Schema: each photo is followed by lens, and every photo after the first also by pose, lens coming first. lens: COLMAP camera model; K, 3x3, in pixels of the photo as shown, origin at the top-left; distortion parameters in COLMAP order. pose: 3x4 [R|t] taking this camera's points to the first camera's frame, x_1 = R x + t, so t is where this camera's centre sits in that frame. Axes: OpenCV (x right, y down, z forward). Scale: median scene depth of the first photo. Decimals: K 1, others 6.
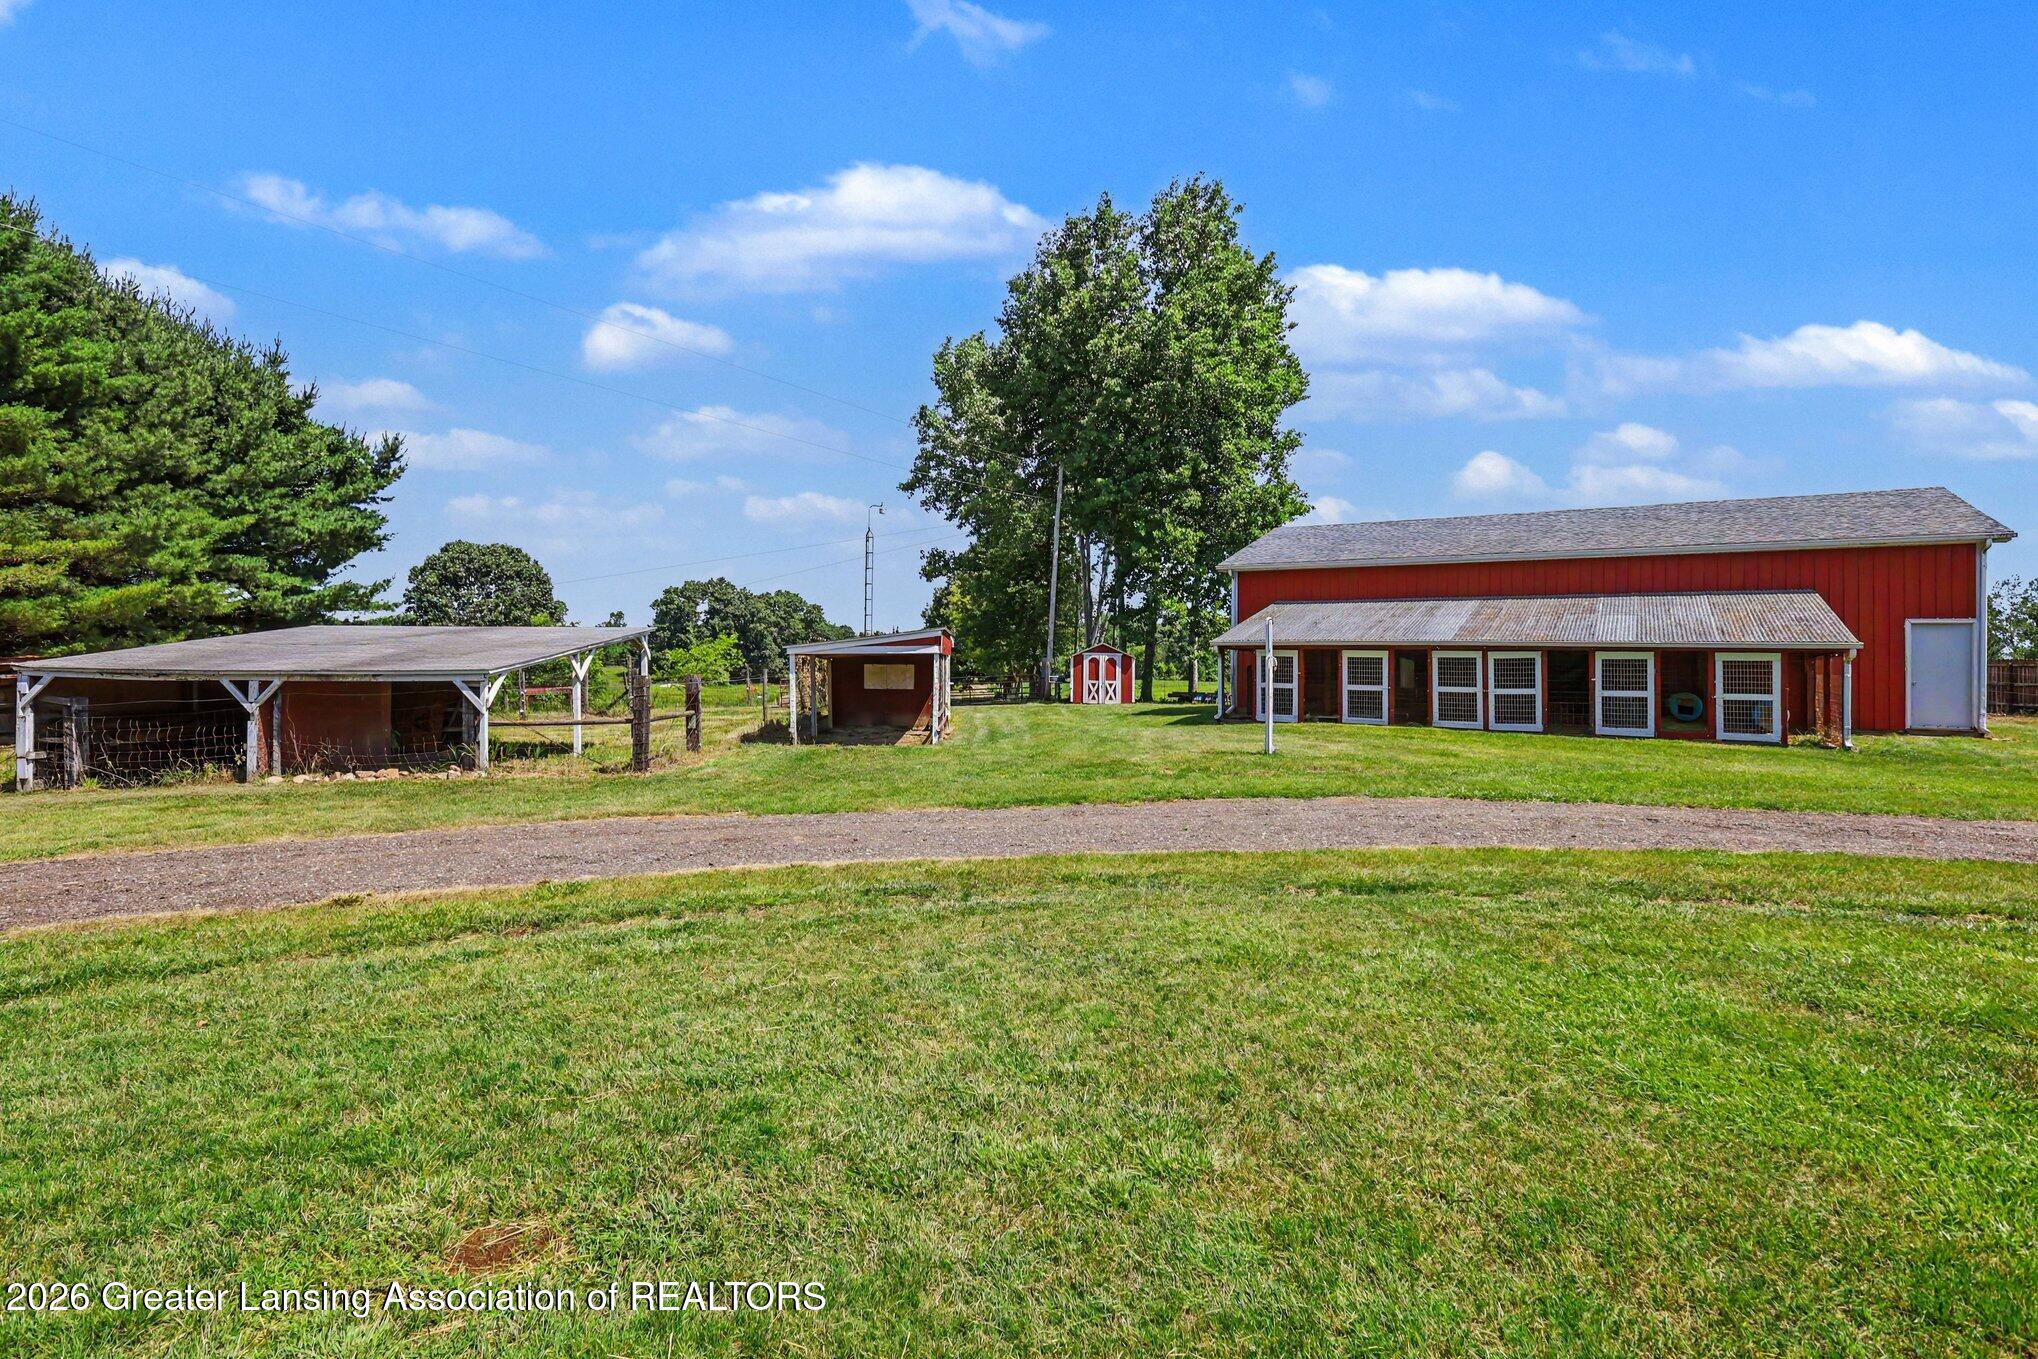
lens RADIAL K [[999.5, 0, 1019.0], [0, 999.5, 679.5], [0, 0, 1]] dist [-0.002305, -0.000587]
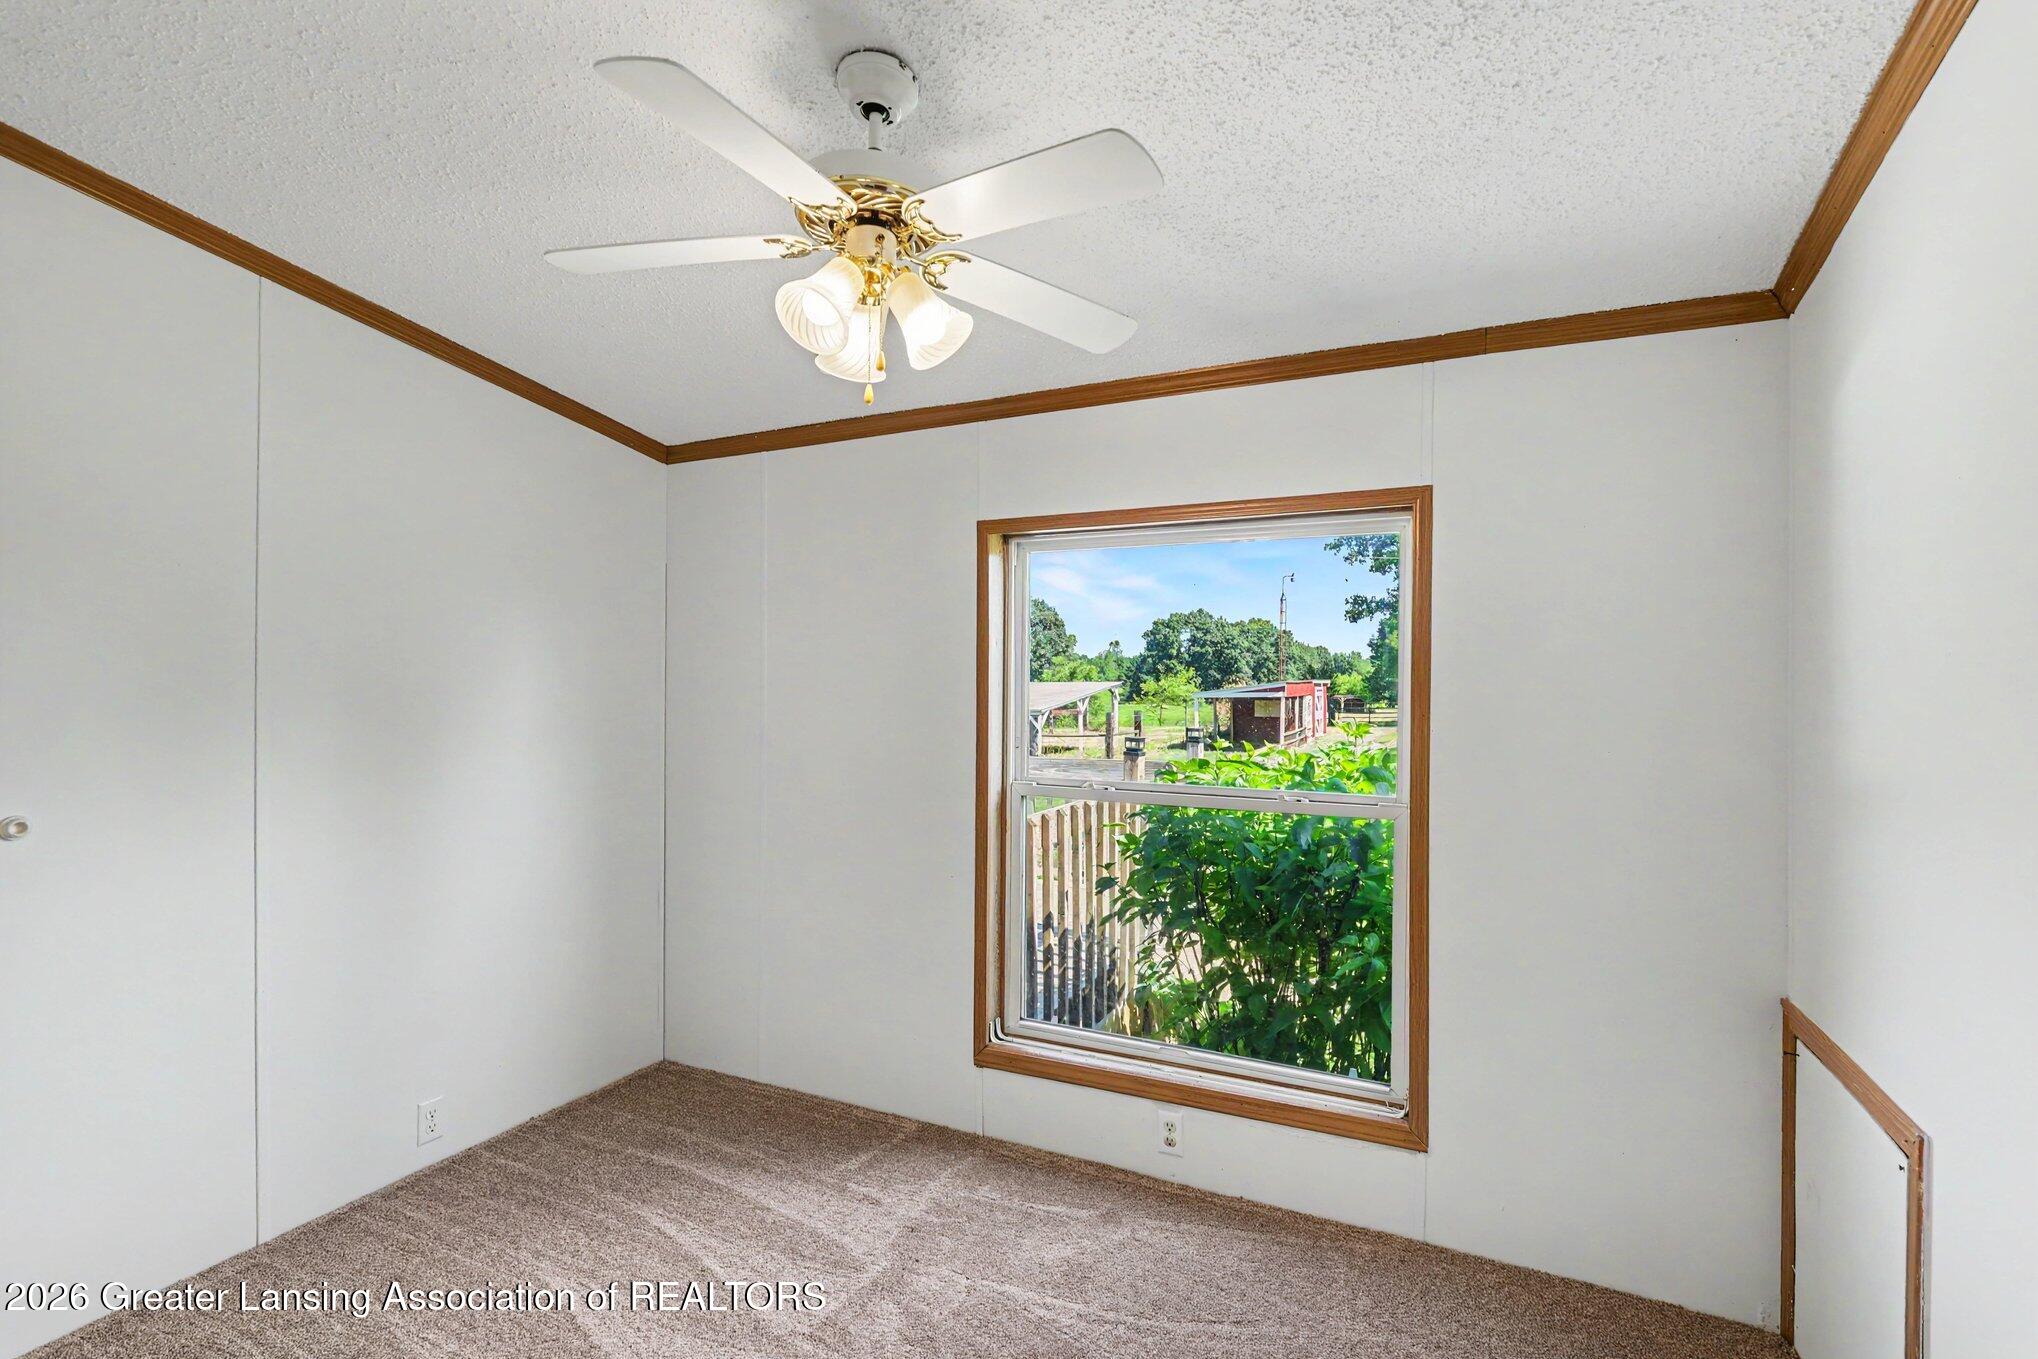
lens RADIAL K [[999.5, 0, 1019.0], [0, 999.5, 679.5], [0, 0, 1]] dist [-0.002305, -0.000587]
pose [[0.885602, -0.006165, -0.464404, 0.083675], [-0.000969, 0.999885, -0.015121, -0.008684], [0.464444, 0.013842, 0.885494, -0.183281]]
